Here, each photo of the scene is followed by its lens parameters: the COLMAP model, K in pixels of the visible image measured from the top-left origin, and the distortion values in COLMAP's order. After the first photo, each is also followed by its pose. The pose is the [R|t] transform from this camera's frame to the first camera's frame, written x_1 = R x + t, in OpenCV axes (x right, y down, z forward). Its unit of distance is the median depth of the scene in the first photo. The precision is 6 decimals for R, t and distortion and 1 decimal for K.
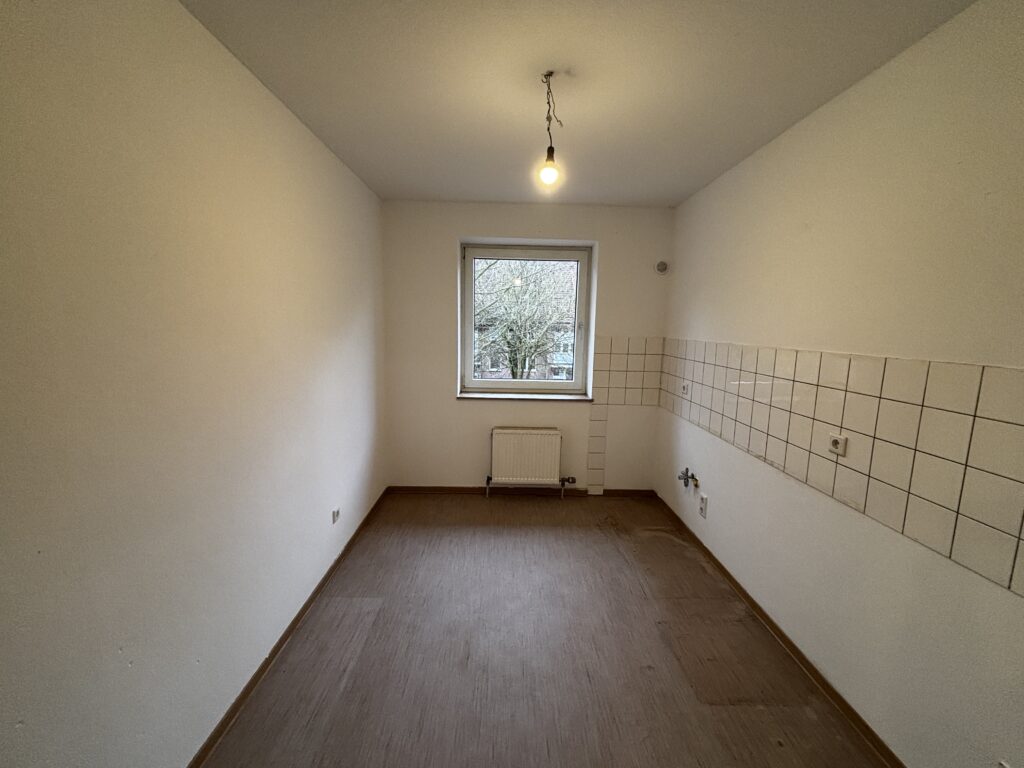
lens RADIAL K [[436.2, 0, 512.0], [0, 436.2, 384.0], [0, 0, 1]] dist [-0.000587, -0.000033]
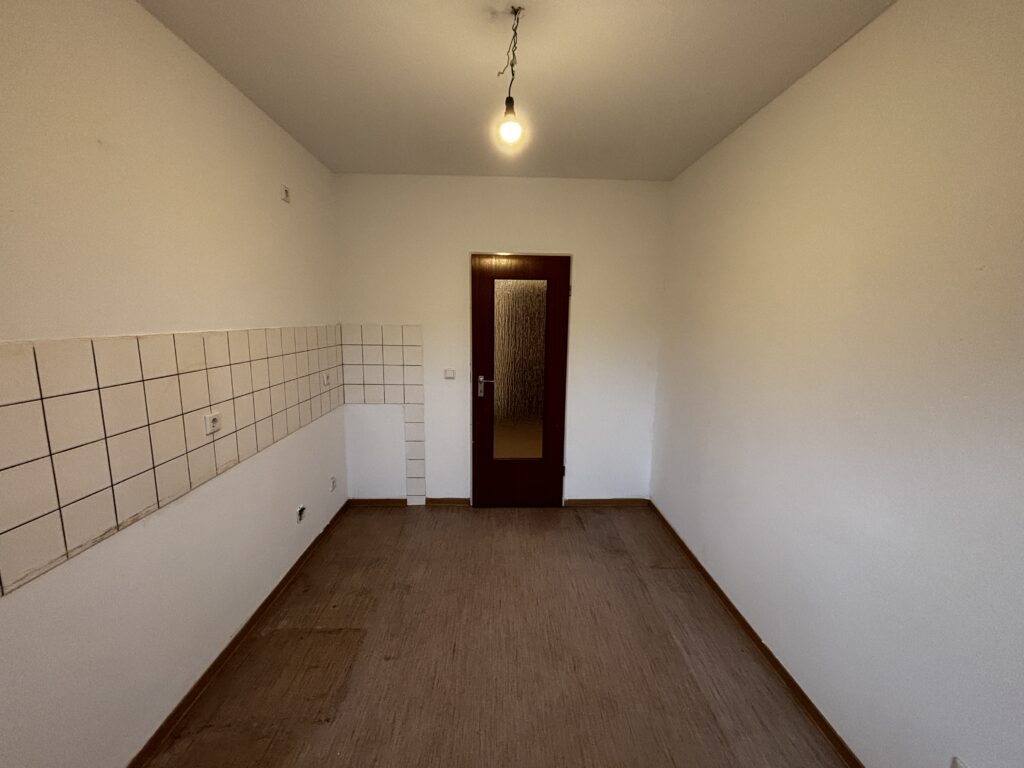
lens RADIAL K [[413.8, 0, 512.0], [0, 413.8, 384.0], [0, 0, 1]] dist [0.001558, 0.000191]
pose [[-0.999349, -0.031371, -0.017840, 0.077678], [-0.035195, 0.956509, 0.289572, -0.241622], [0.007980, 0.290011, -0.956990, 1.849891]]
